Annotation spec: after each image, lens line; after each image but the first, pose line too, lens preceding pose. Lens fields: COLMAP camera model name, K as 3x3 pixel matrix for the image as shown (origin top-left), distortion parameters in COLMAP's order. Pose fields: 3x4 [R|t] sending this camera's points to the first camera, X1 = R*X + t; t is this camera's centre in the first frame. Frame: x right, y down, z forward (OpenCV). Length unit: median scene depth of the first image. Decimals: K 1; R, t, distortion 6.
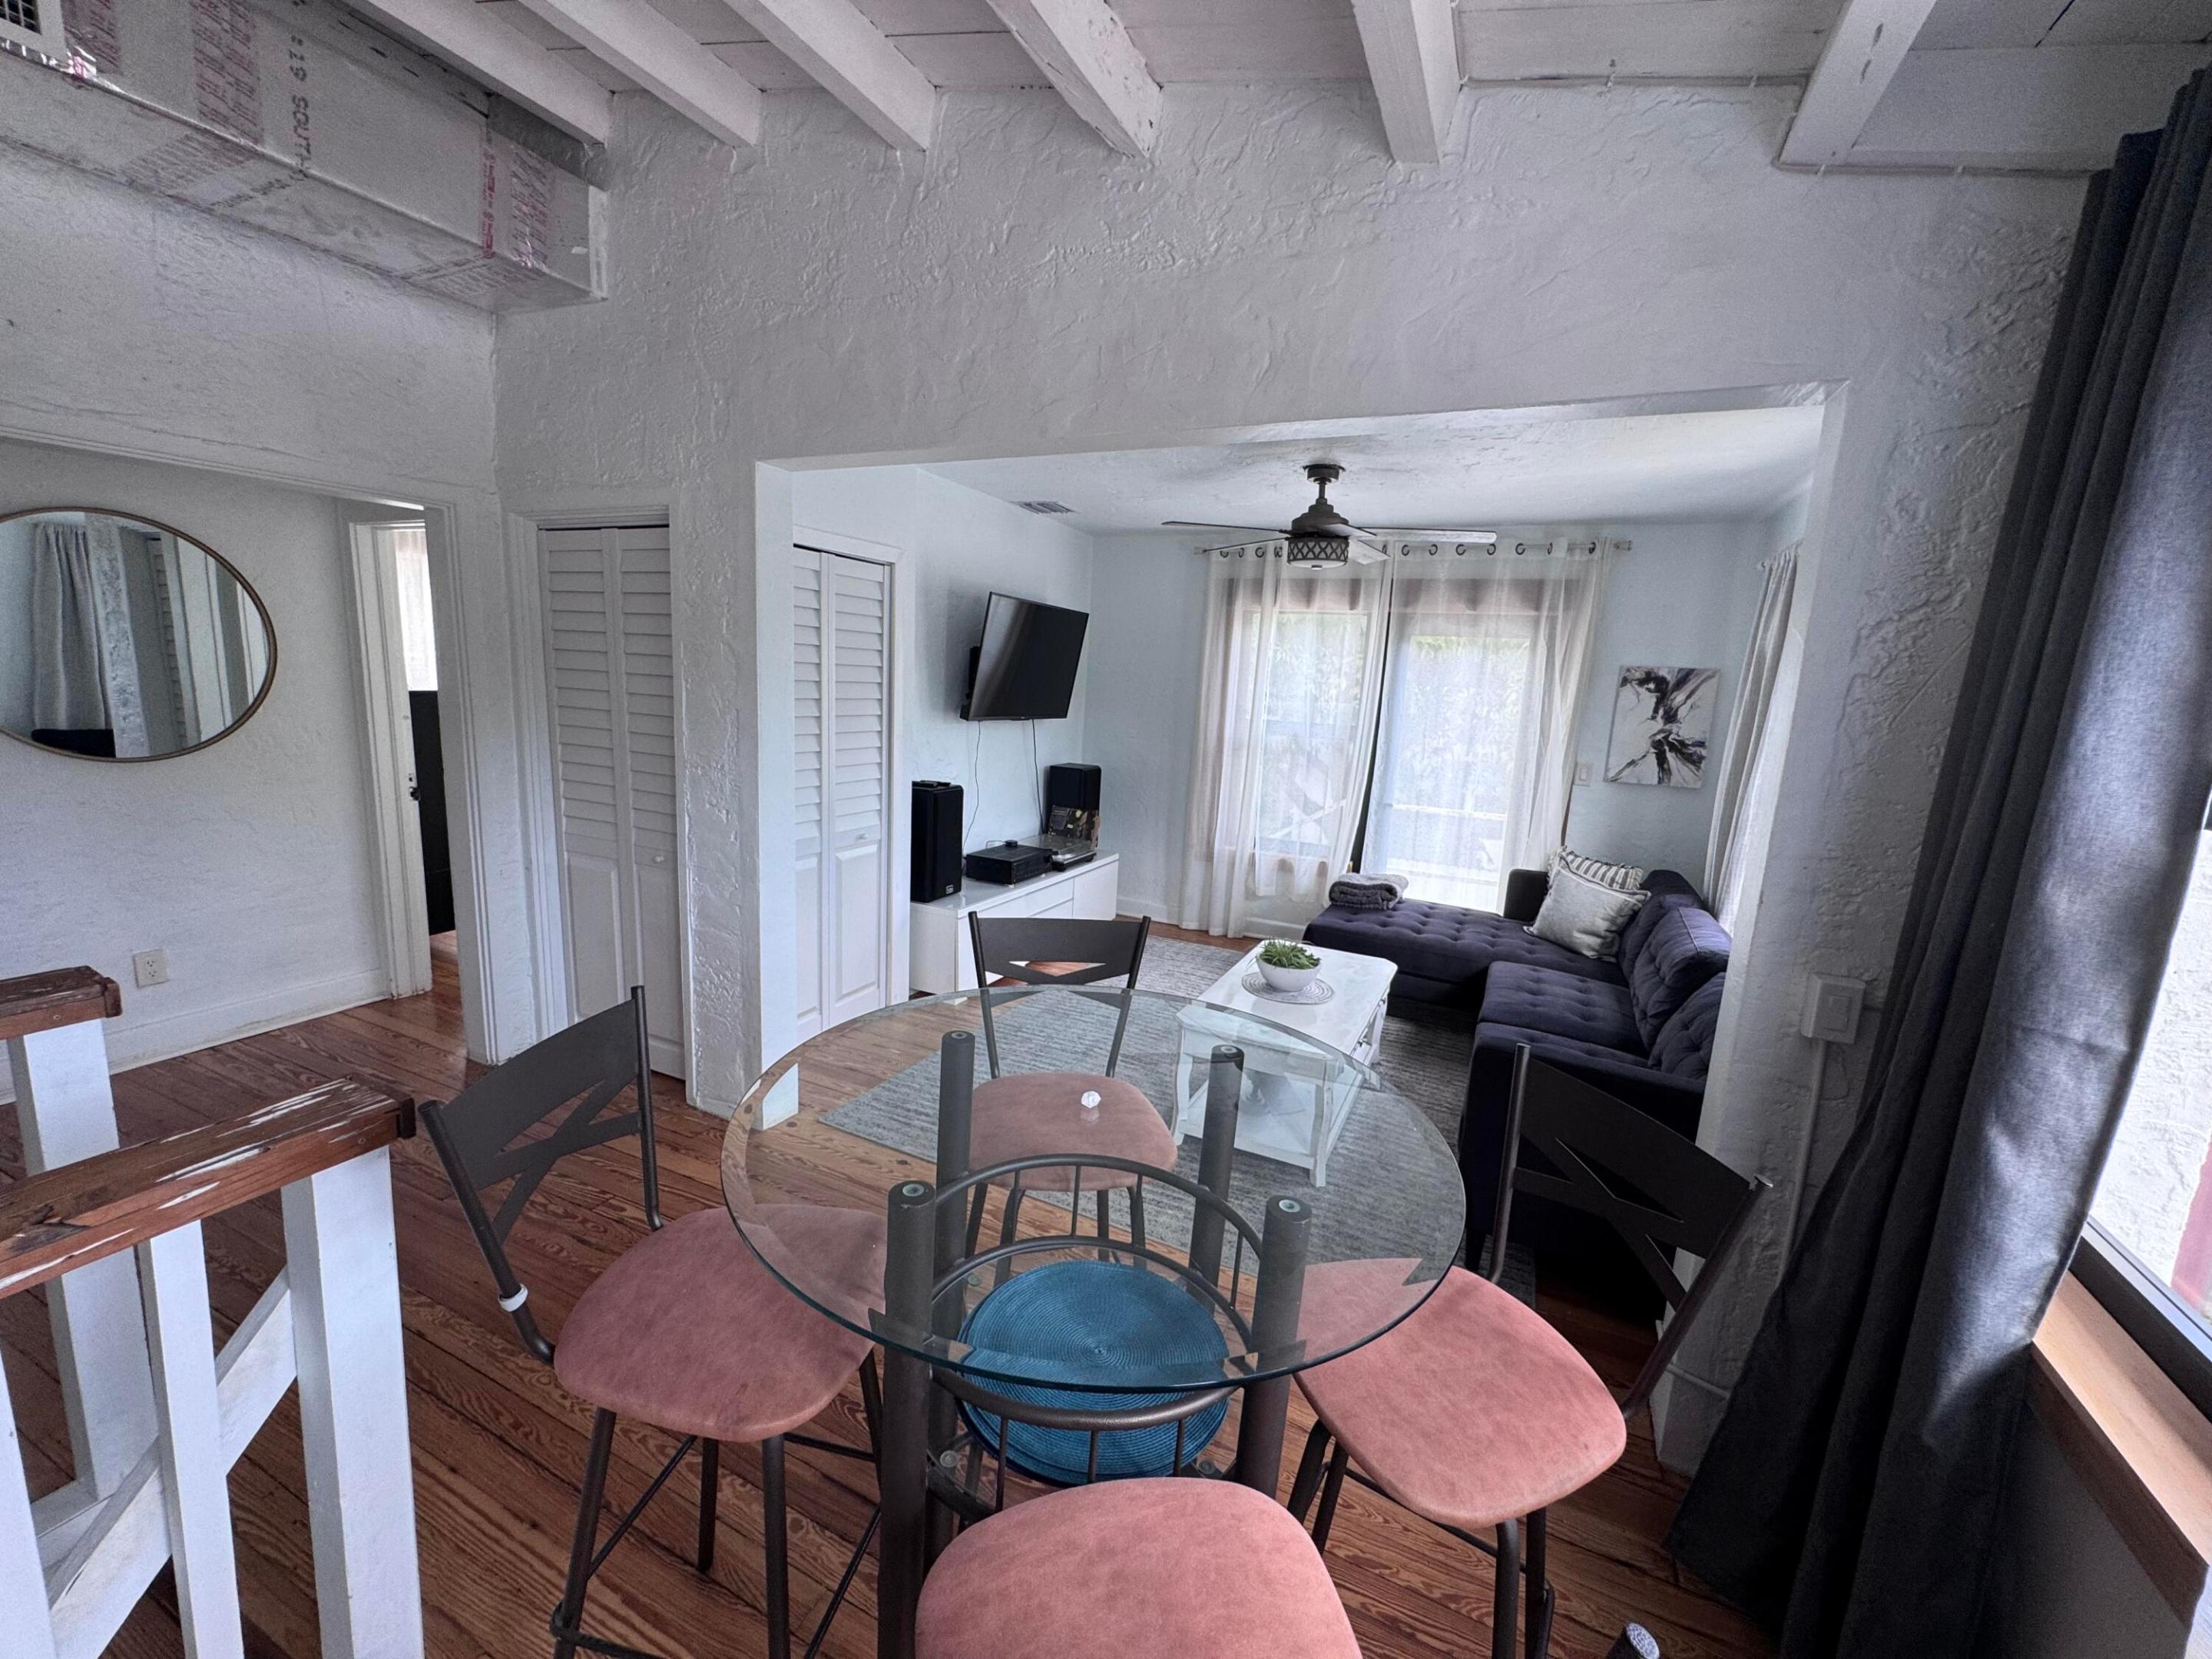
lens RADIAL K [[881.9, 0, 1108.3], [0, 881.9, 819.9], [0, 0, 1]] dist [0.000144, -0.000358]
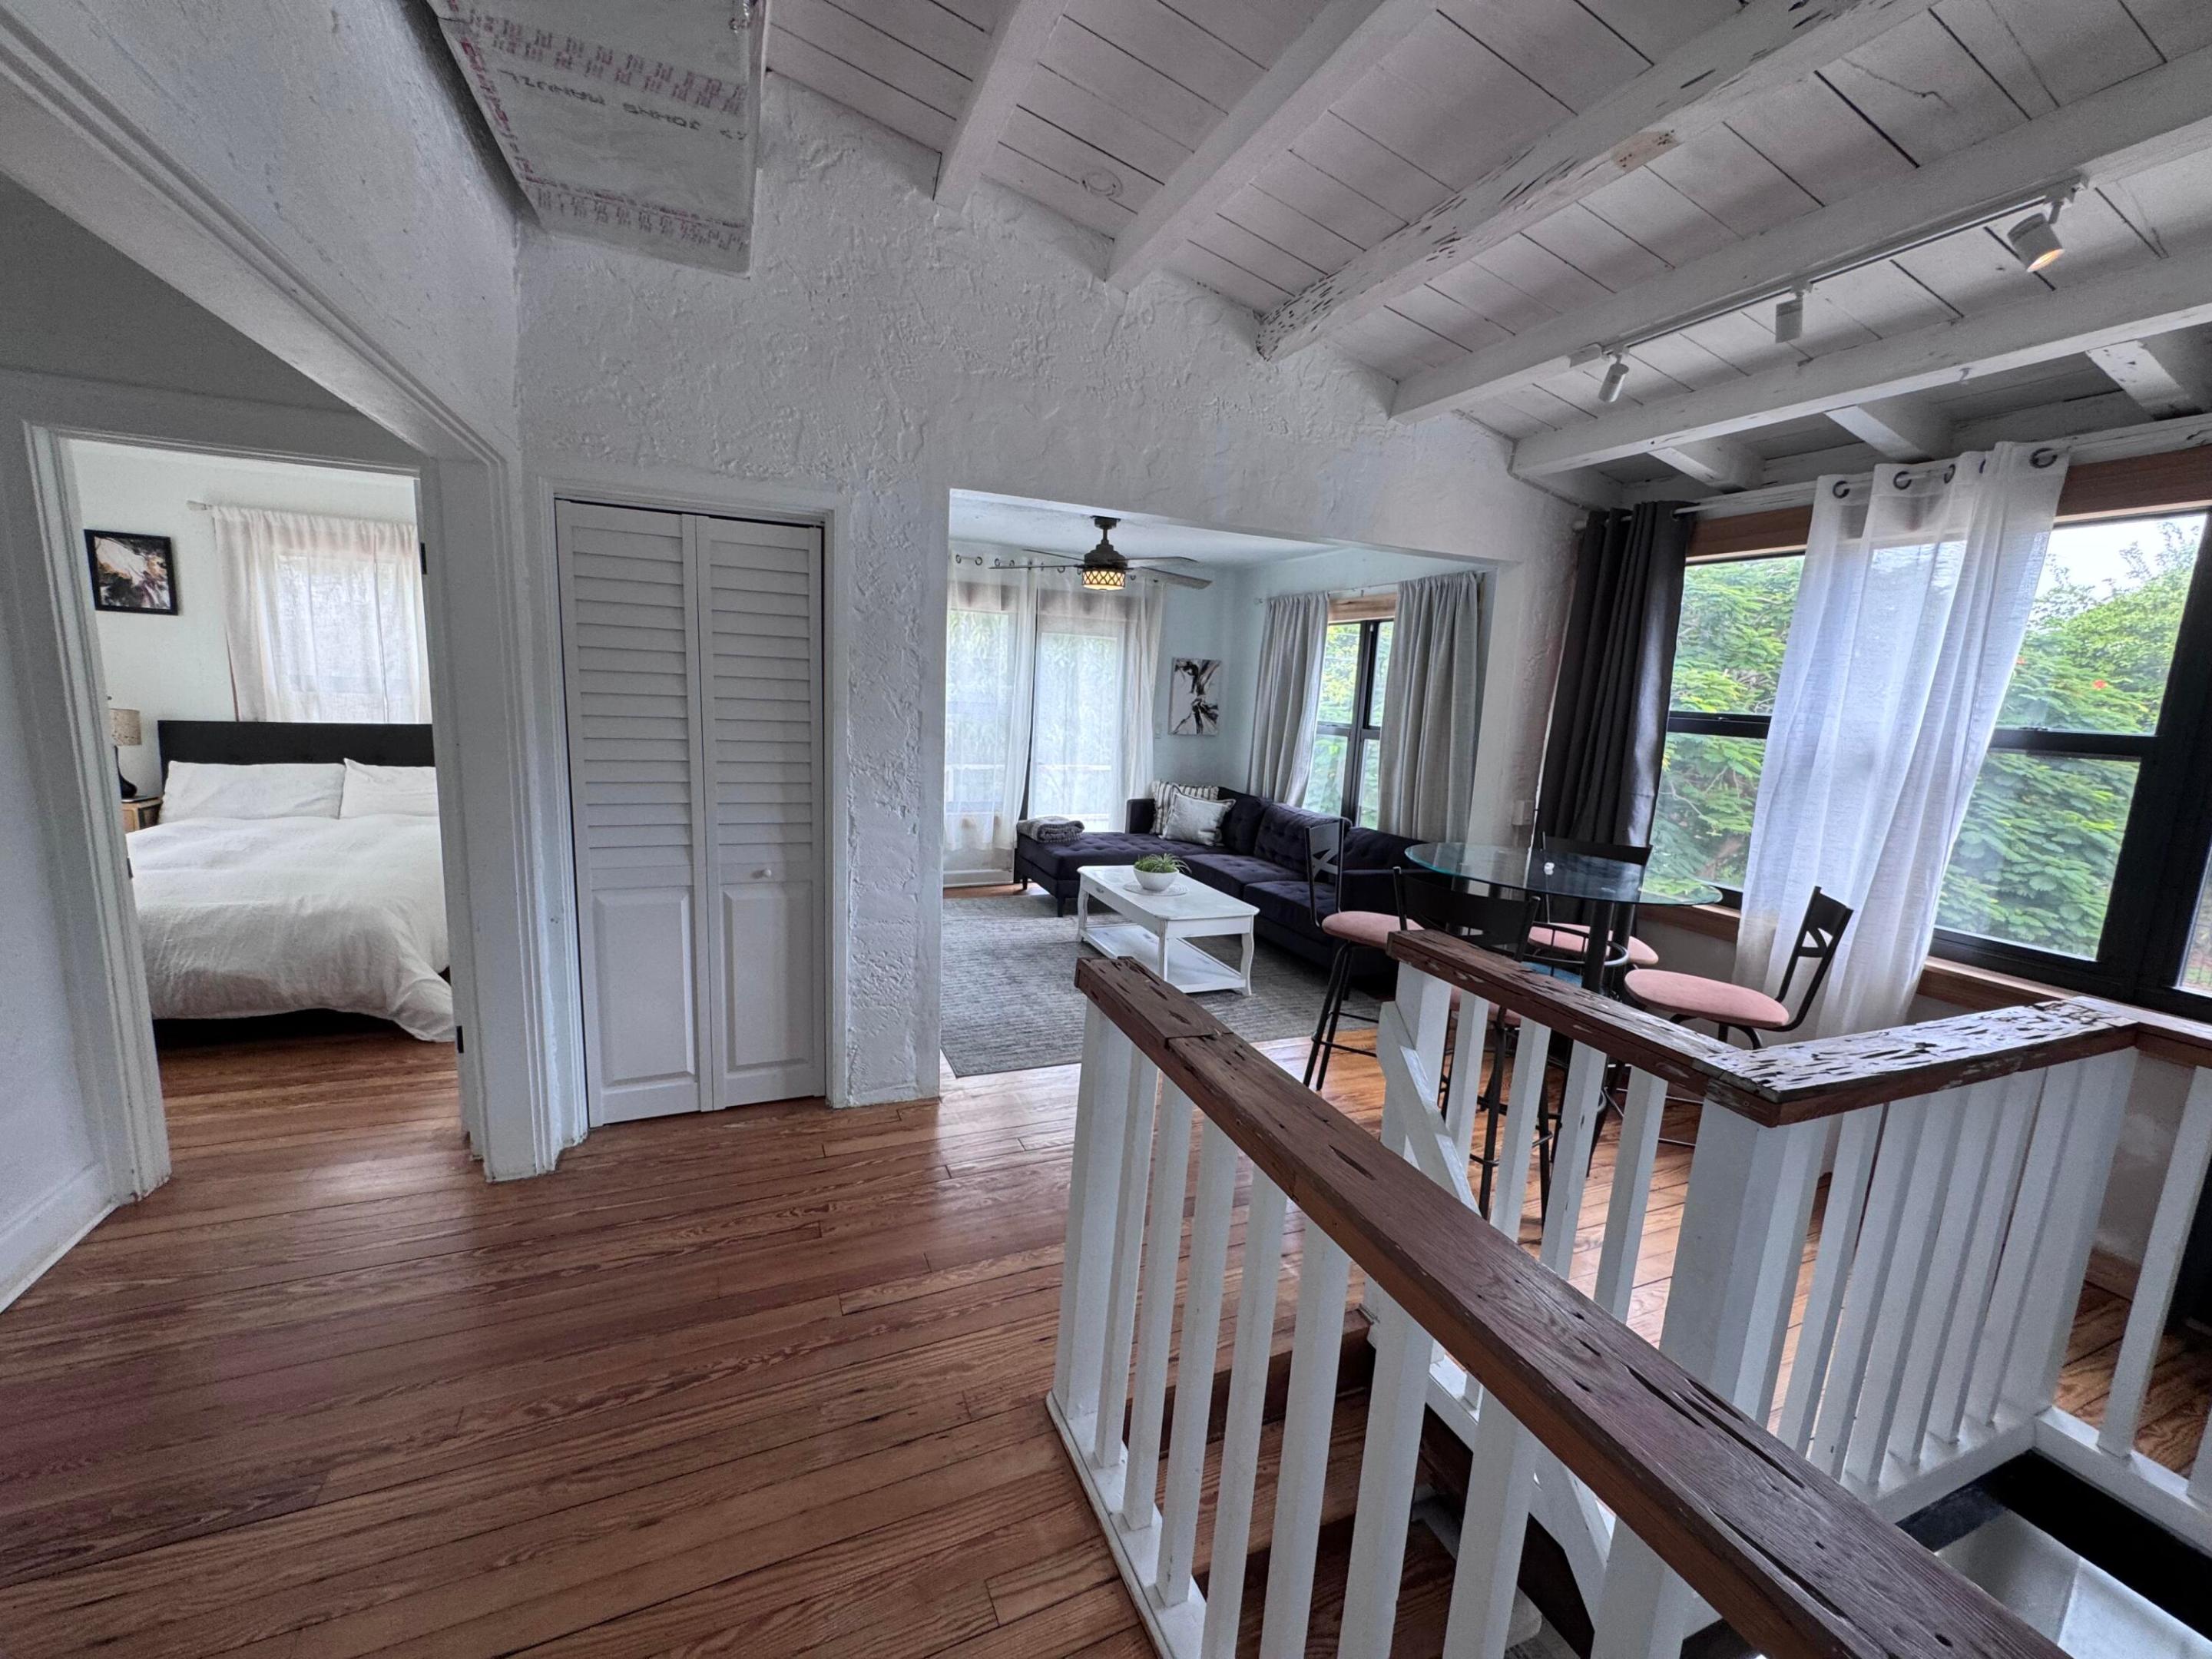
lens RADIAL K [[889.7, 0, 1104.3], [0, 889.7, 824.2], [0, 0, 1]] dist [-0.001932, -0.000039]
pose [[0.668222, -0.134846, 0.731639, -0.672384], [0.106027, 0.990659, 0.085748, -0.035173], [-0.736368, 0.020275, 0.676278, 0.059193]]
